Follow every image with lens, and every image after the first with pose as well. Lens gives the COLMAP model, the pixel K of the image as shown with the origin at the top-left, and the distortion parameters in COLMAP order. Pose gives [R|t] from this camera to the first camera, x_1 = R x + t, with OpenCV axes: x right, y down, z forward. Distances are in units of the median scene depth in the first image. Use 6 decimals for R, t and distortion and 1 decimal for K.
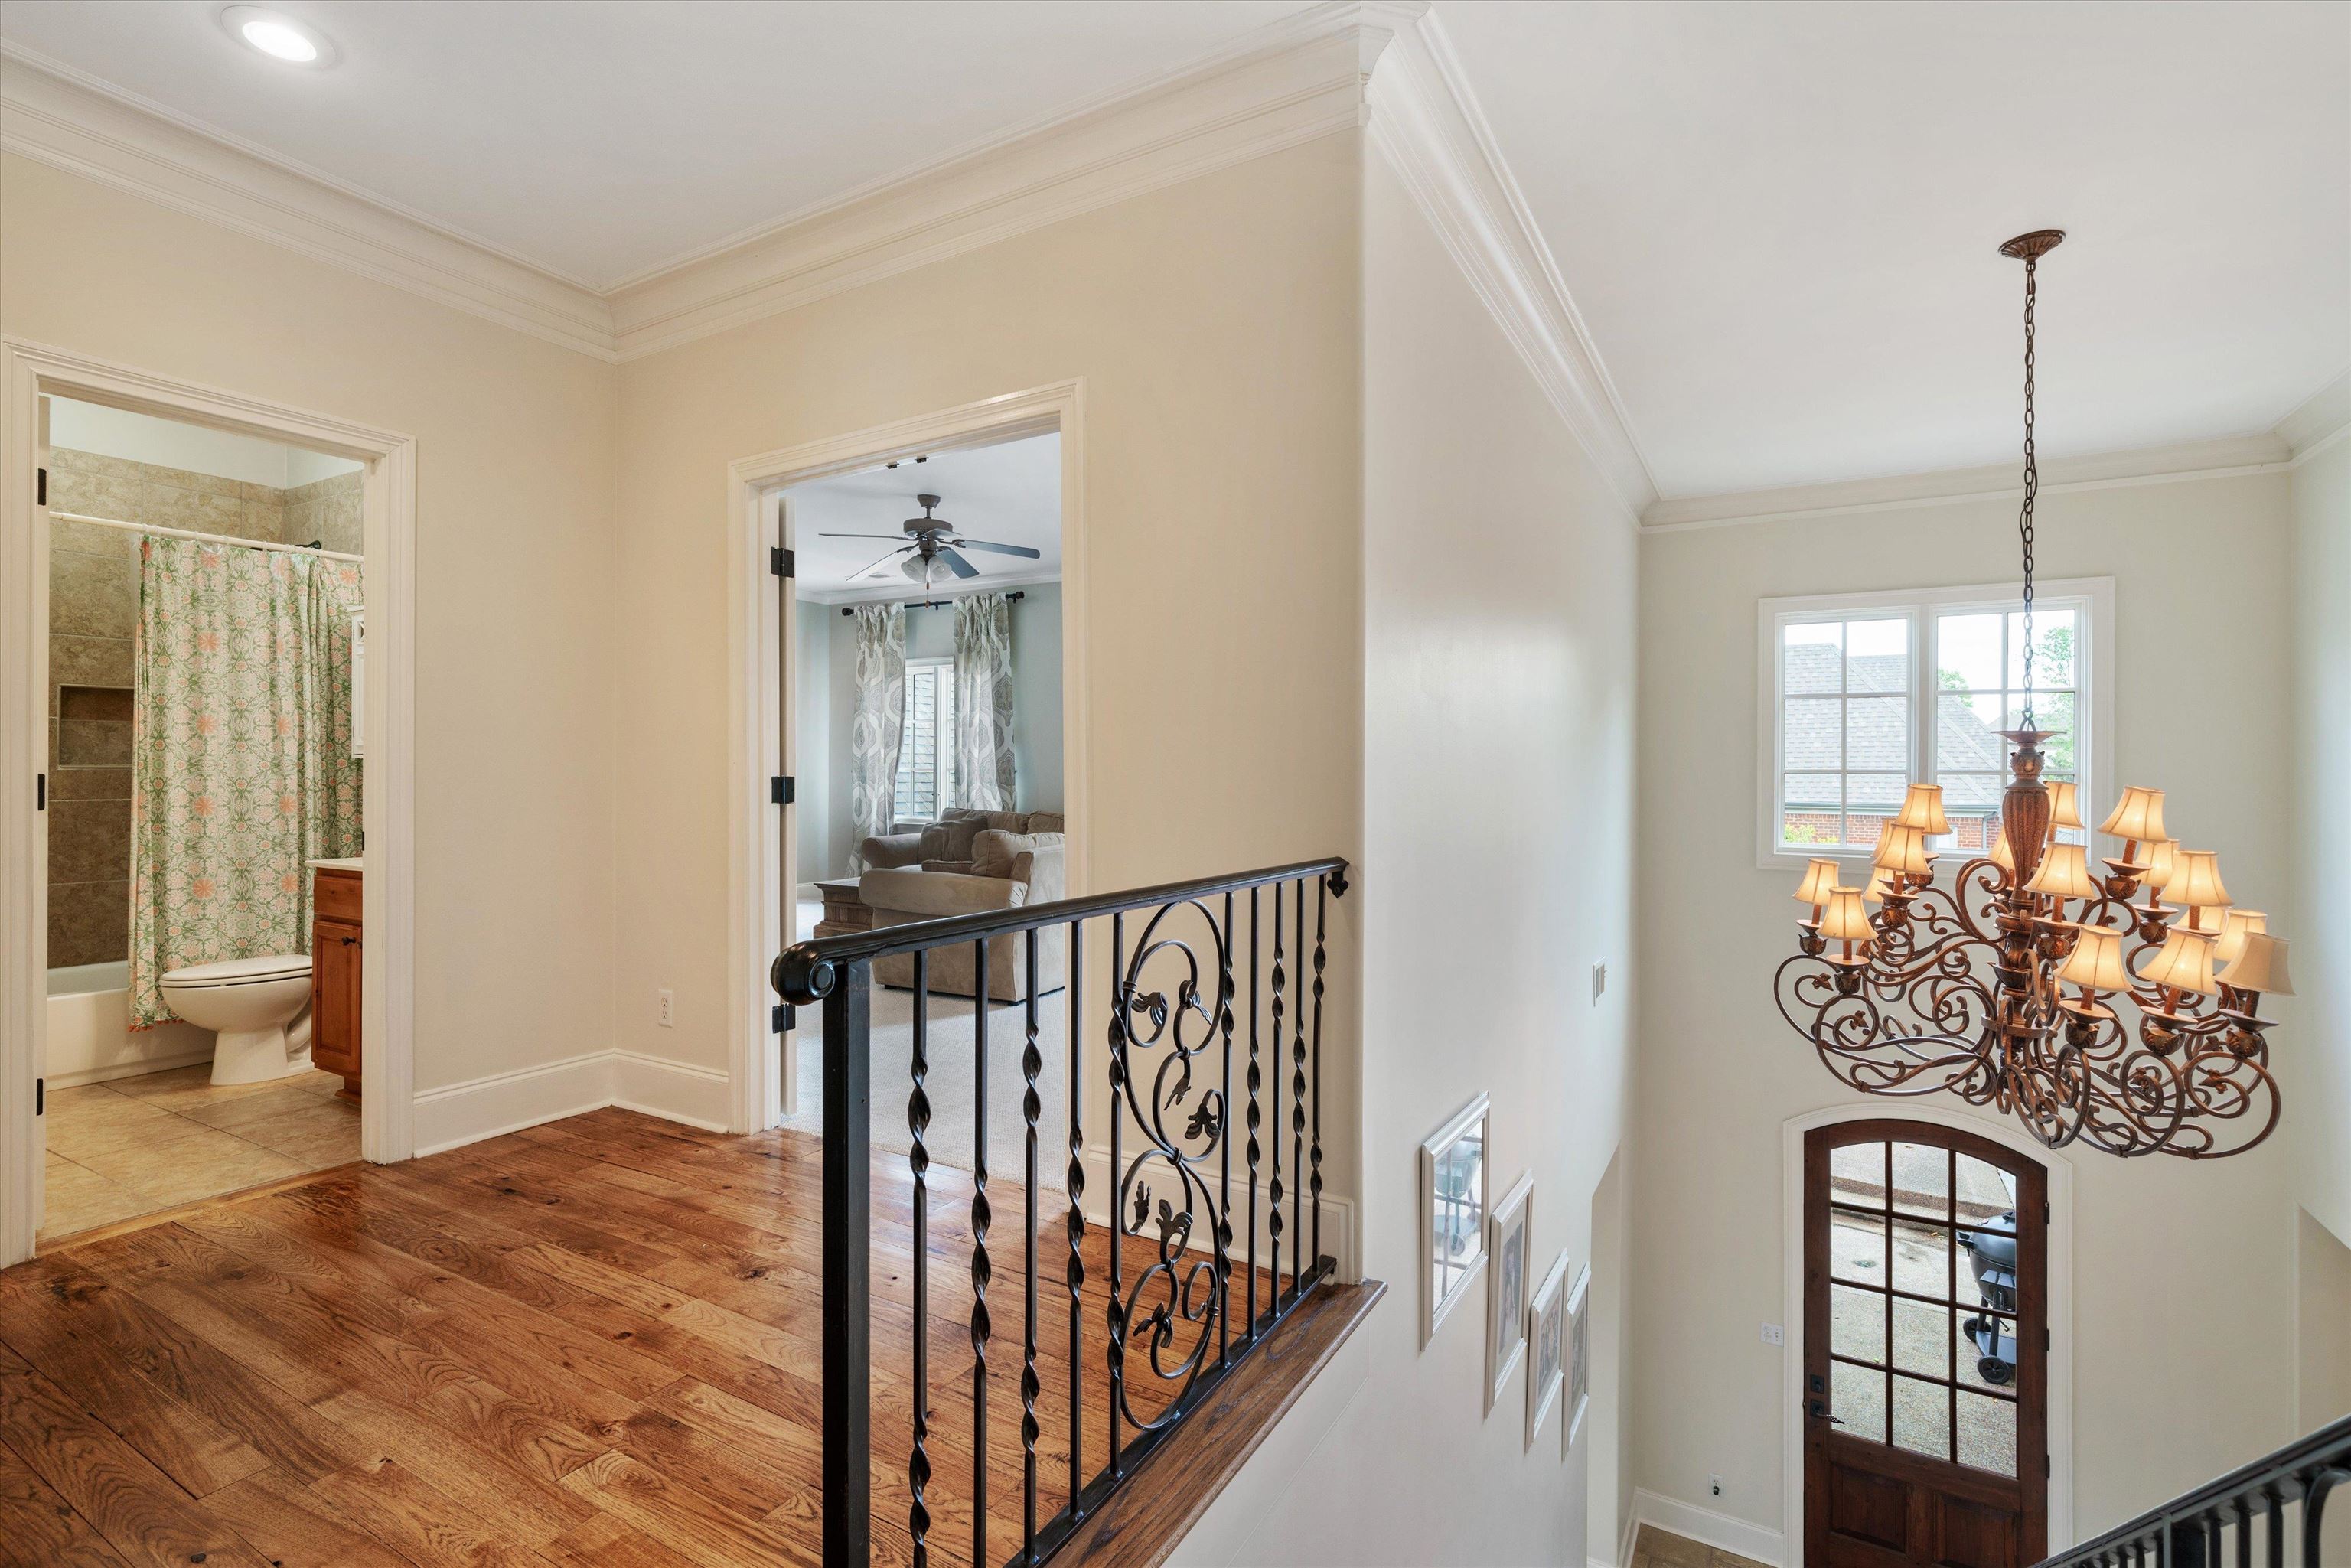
lens RADIAL K [[1104.1, 0, 1175.2], [0, 1104.1, 774.8], [0, 0, 1]] dist [0.004489, 0.001128]
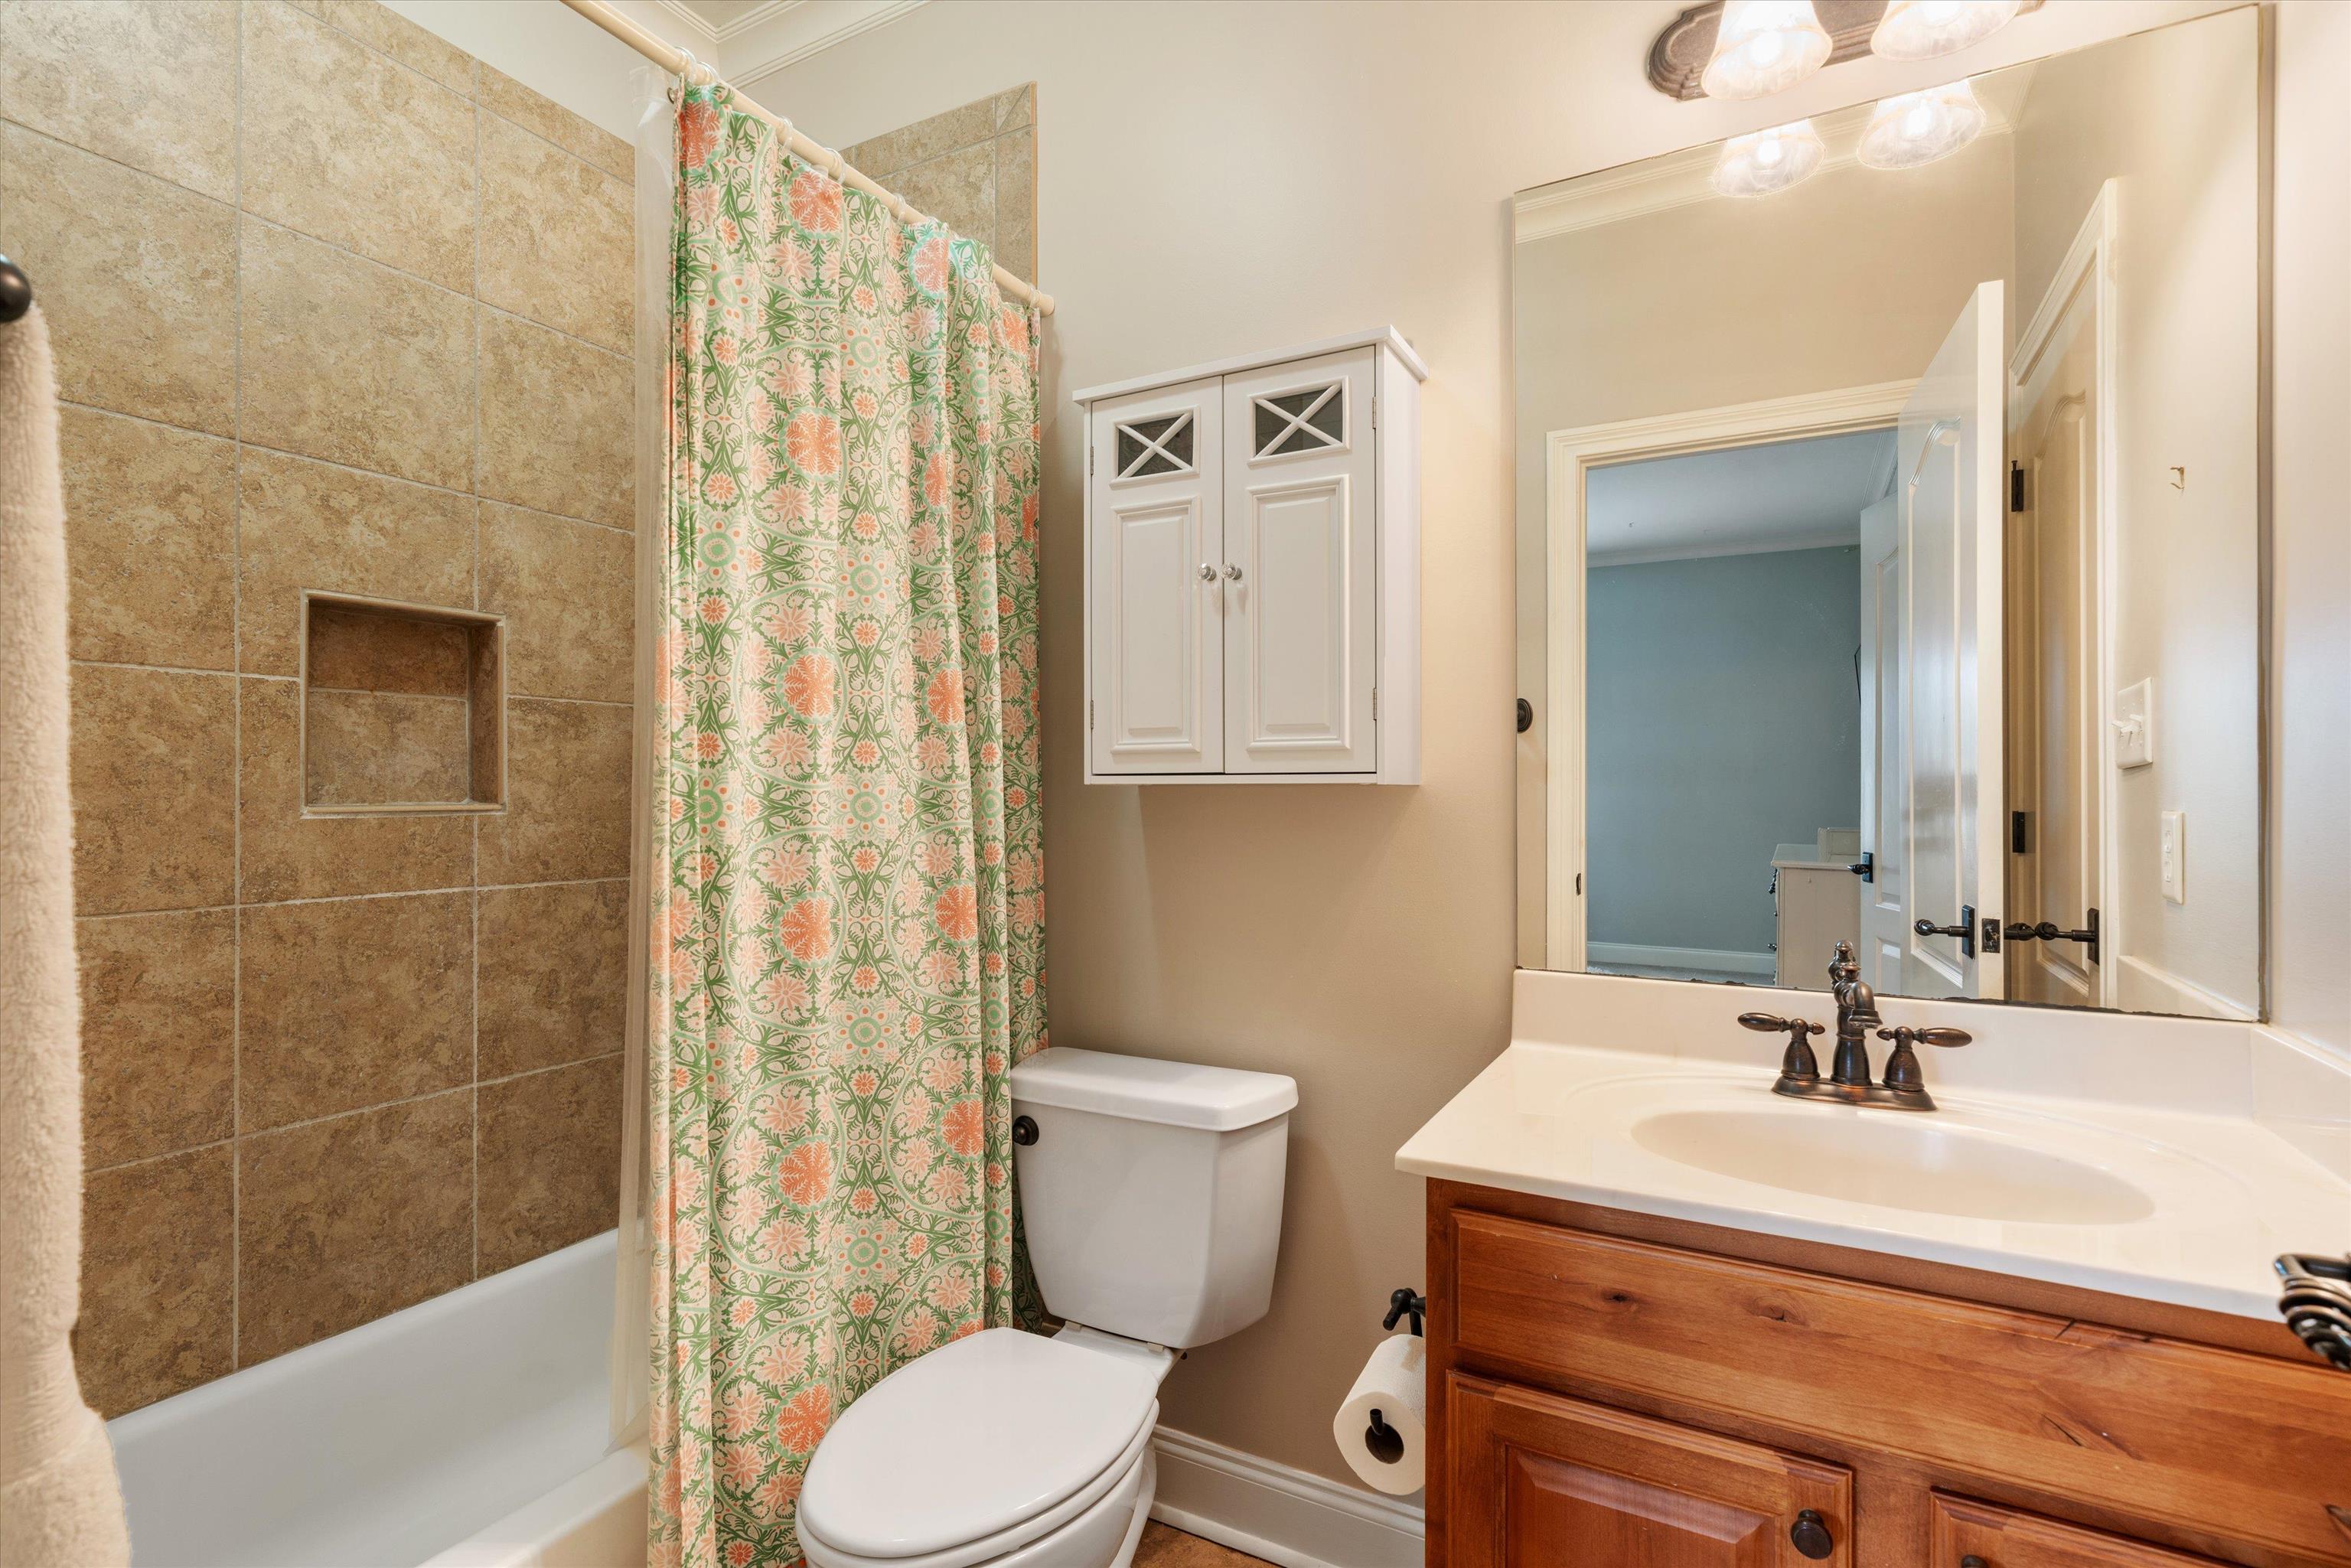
lens RADIAL K [[1104.1, 0, 1164.7], [0, 1104.1, 788.4], [0, 0, 1]] dist [0.004489, 0.001128]
pose [[0.999423, -0.005940, 0.033448, -0.745927], [0.006031, 0.999978, -0.002619, -0.012556], [-0.033432, 0.002819, 0.999437, 0.631758]]
